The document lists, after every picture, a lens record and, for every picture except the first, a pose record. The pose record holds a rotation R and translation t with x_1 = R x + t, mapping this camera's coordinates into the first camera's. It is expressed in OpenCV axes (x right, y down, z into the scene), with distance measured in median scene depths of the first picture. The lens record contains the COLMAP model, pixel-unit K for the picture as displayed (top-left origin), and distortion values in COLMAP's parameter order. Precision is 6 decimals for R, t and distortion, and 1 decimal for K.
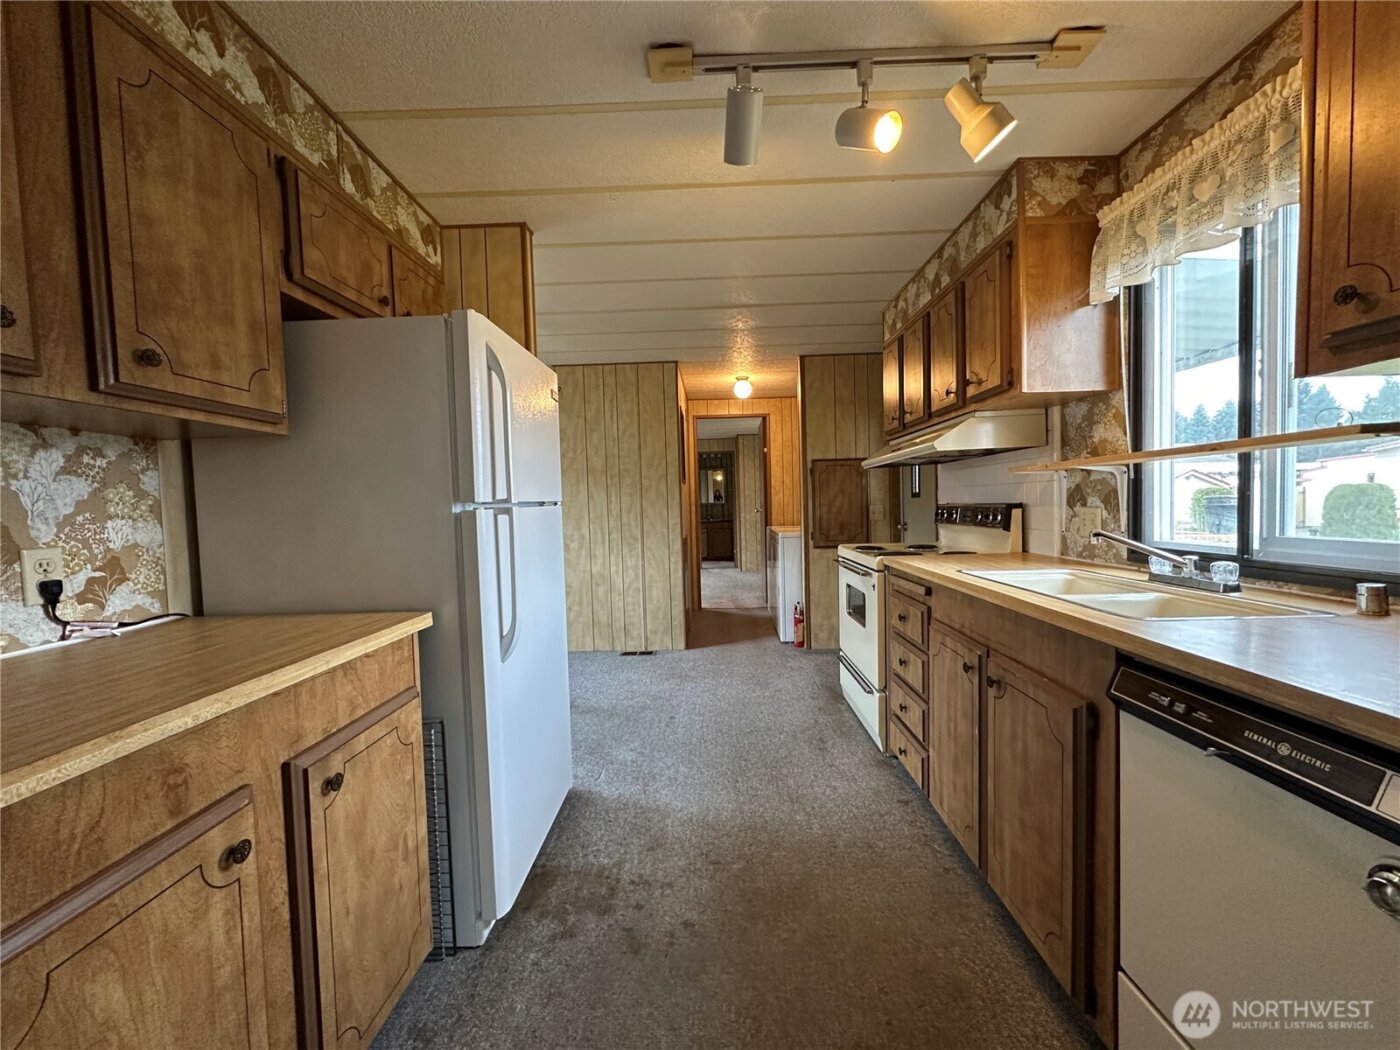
lens RADIAL K [[557.9, 0, 700.0], [0, 557.9, 525.5], [0, 0, 1]] dist [-0.001532, 0.000371]
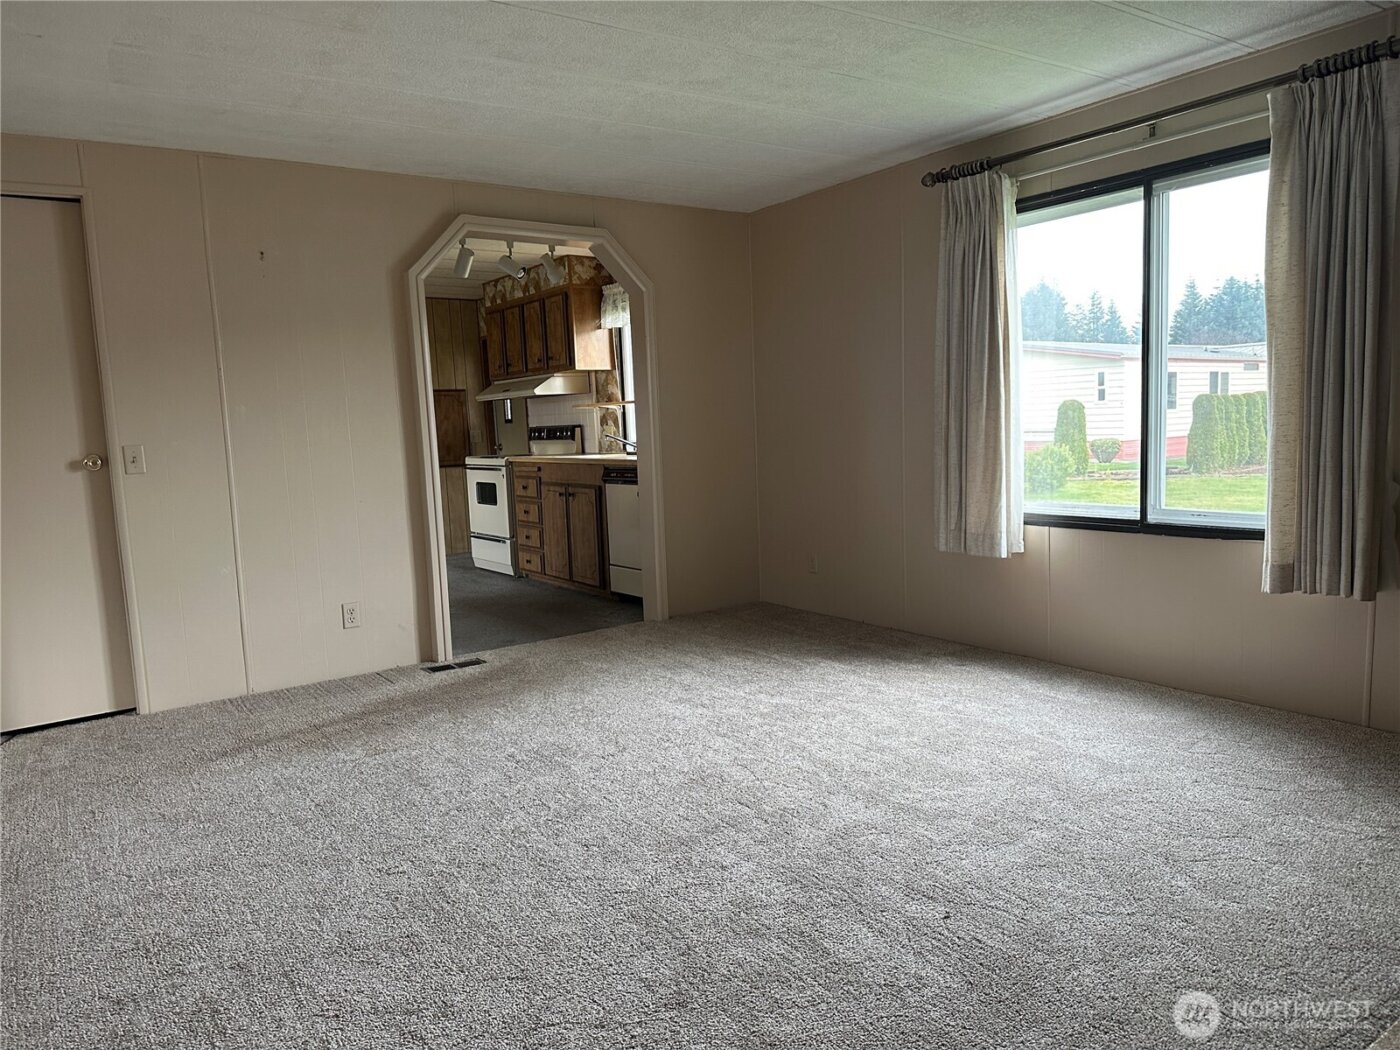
lens RADIAL K [[973.6, 0, 702.4], [0, 973.6, 529.8], [0, 0, 1]] dist [0.150709, -0.247517]
pose [[0.807352, -0.070673, 0.585823, -1.090827], [0.042535, 0.997189, 0.061679, 0.135525], [-0.588535, -0.024879, 0.808089, -2.002179]]
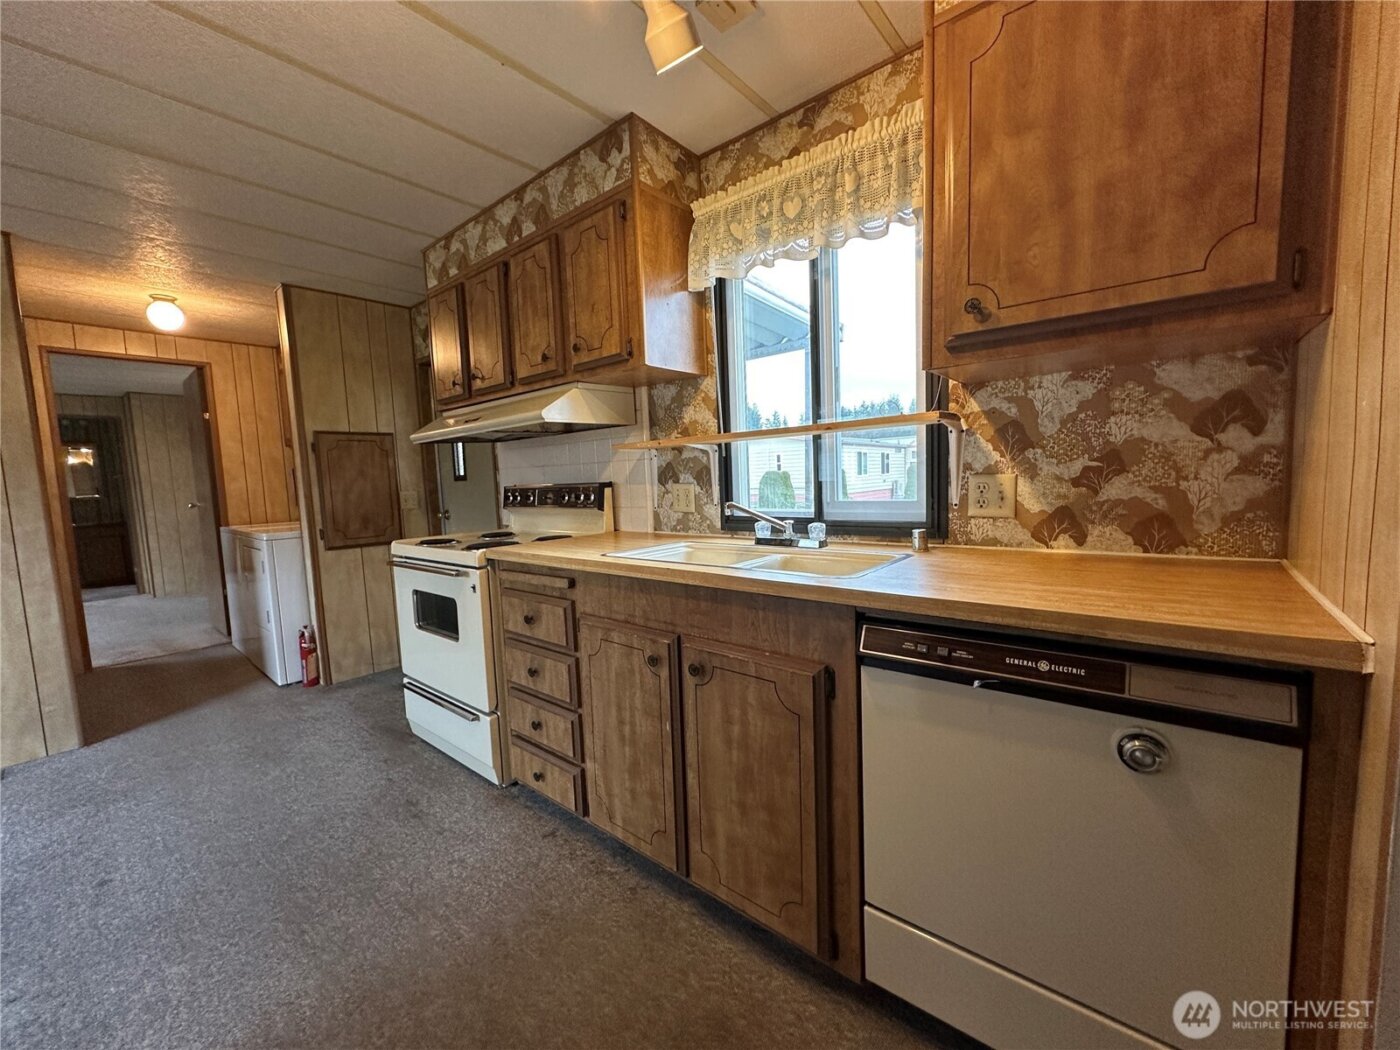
lens RADIAL K [[557.9, 0, 700.0], [0, 557.9, 525.5], [0, 0, 1]] dist [-0.001532, 0.000371]
pose [[0.629299, -0.066897, 0.774279, -0.117194], [0.052422, 0.997673, 0.043591, 0.002595], [-0.775394, 0.013158, 0.631341, 0.286387]]
